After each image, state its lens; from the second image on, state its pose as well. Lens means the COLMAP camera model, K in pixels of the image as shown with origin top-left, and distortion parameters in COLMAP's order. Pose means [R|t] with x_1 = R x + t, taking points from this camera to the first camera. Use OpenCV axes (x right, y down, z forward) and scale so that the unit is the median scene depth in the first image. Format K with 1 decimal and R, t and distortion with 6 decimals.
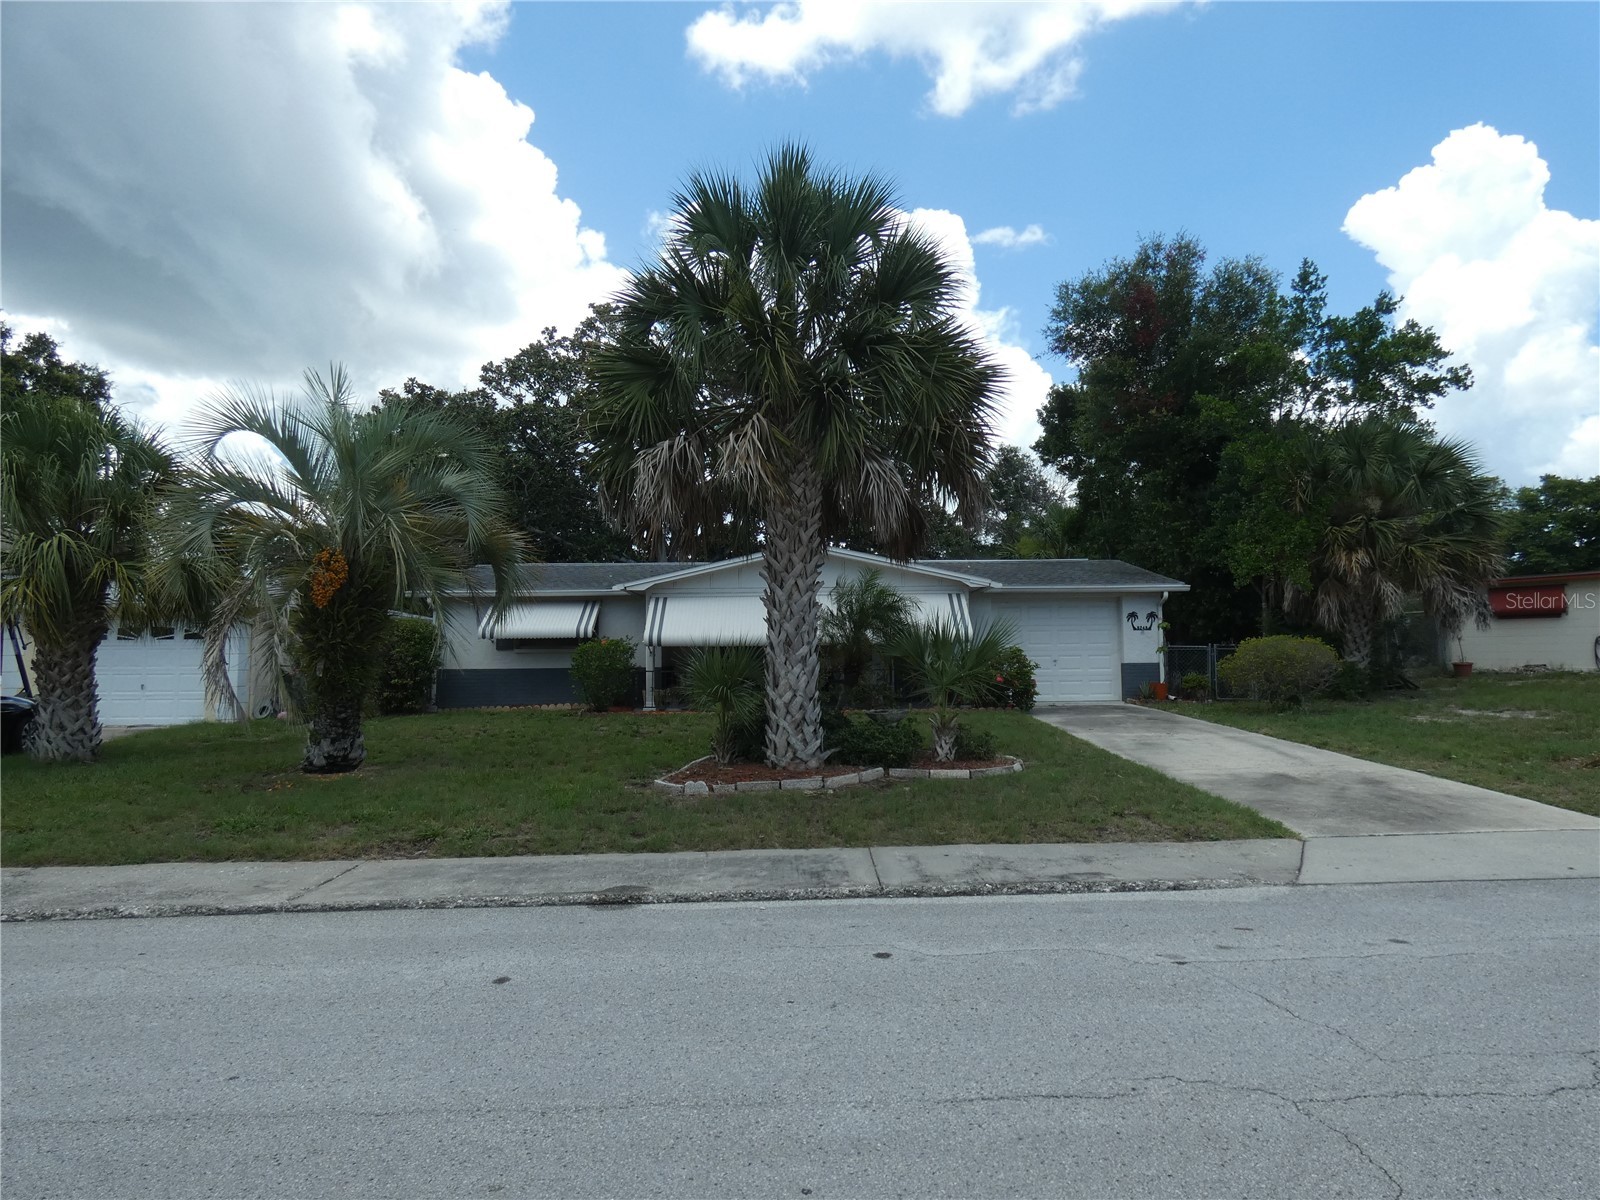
lens RADIAL K [[956.0, 0, 804.7], [0, 956.0, 590.8], [0, 0, 1]] dist [-0.009099, 0.006766]
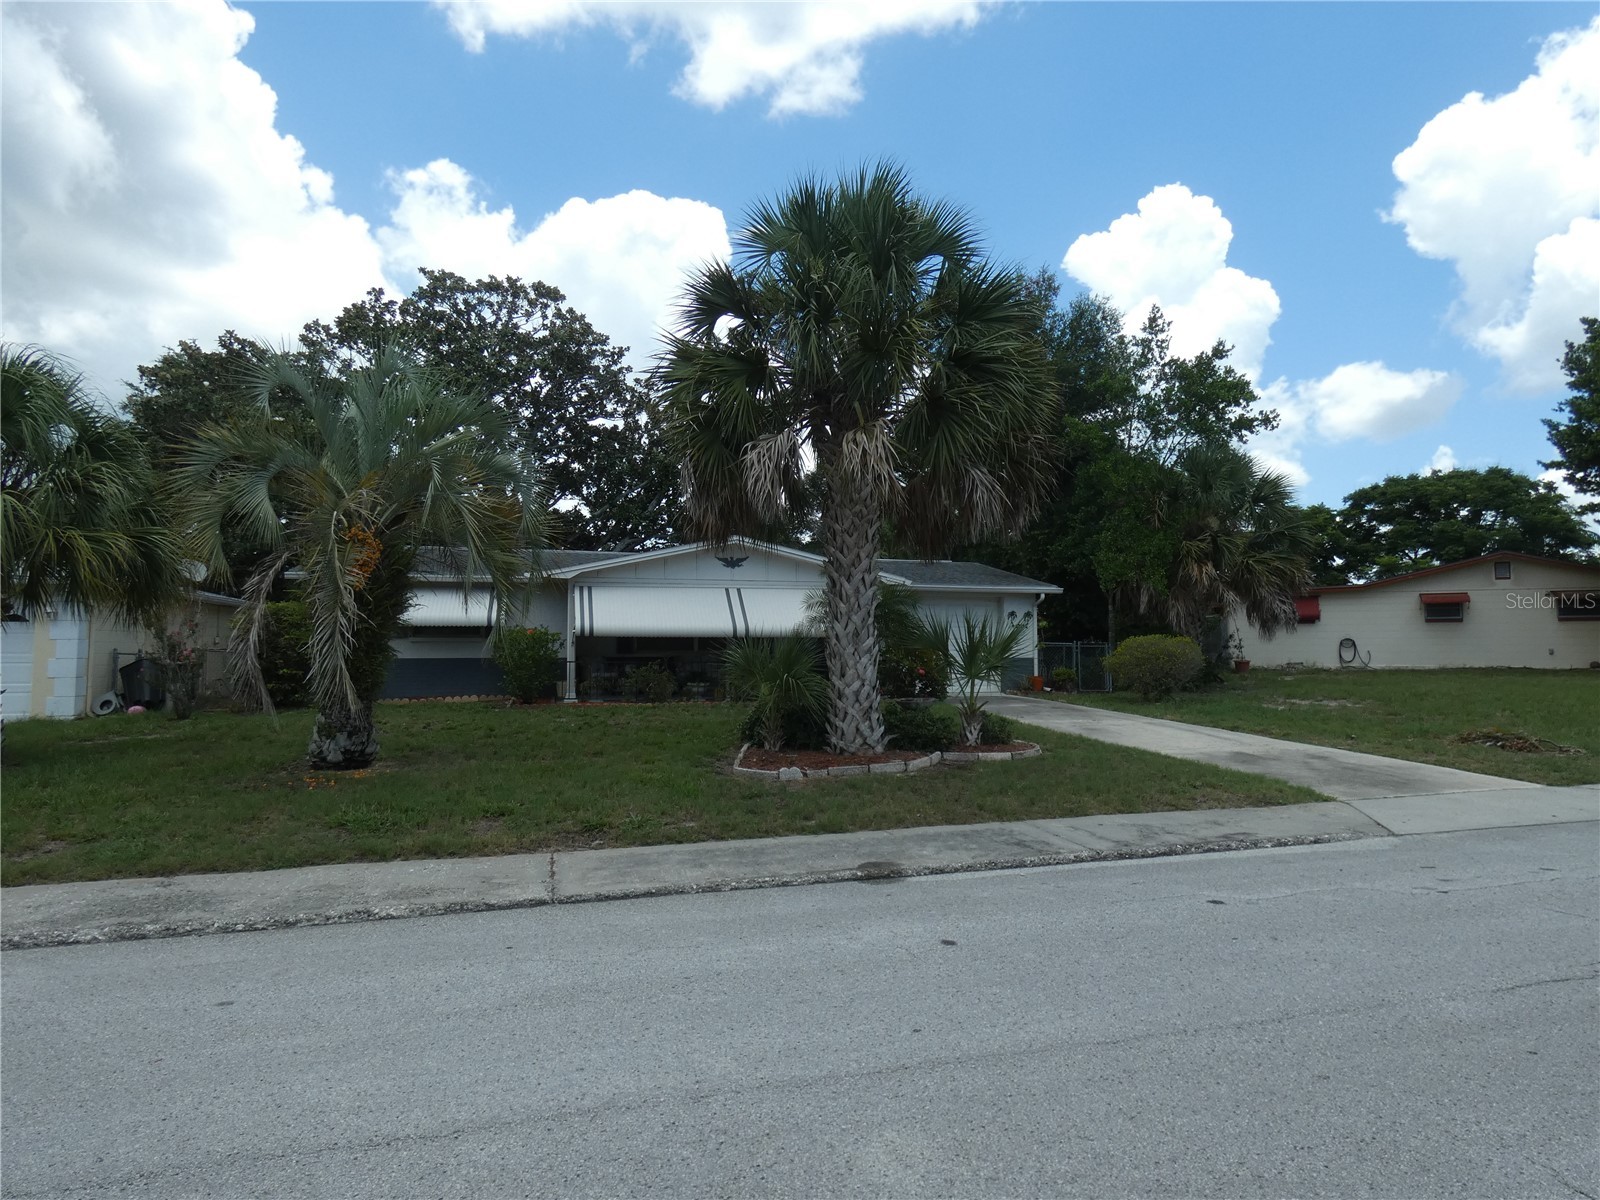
lens RADIAL K [[956.0, 0, 798.4], [0, 956.0, 610.9], [0, 0, 1]] dist [-0.009099, 0.006766]
pose [[0.966783, 0.021195, 0.254718, -0.193032], [-0.028344, 0.999300, 0.024429, 0.001862], [-0.254022, -0.030837, 0.966707, -0.000253]]
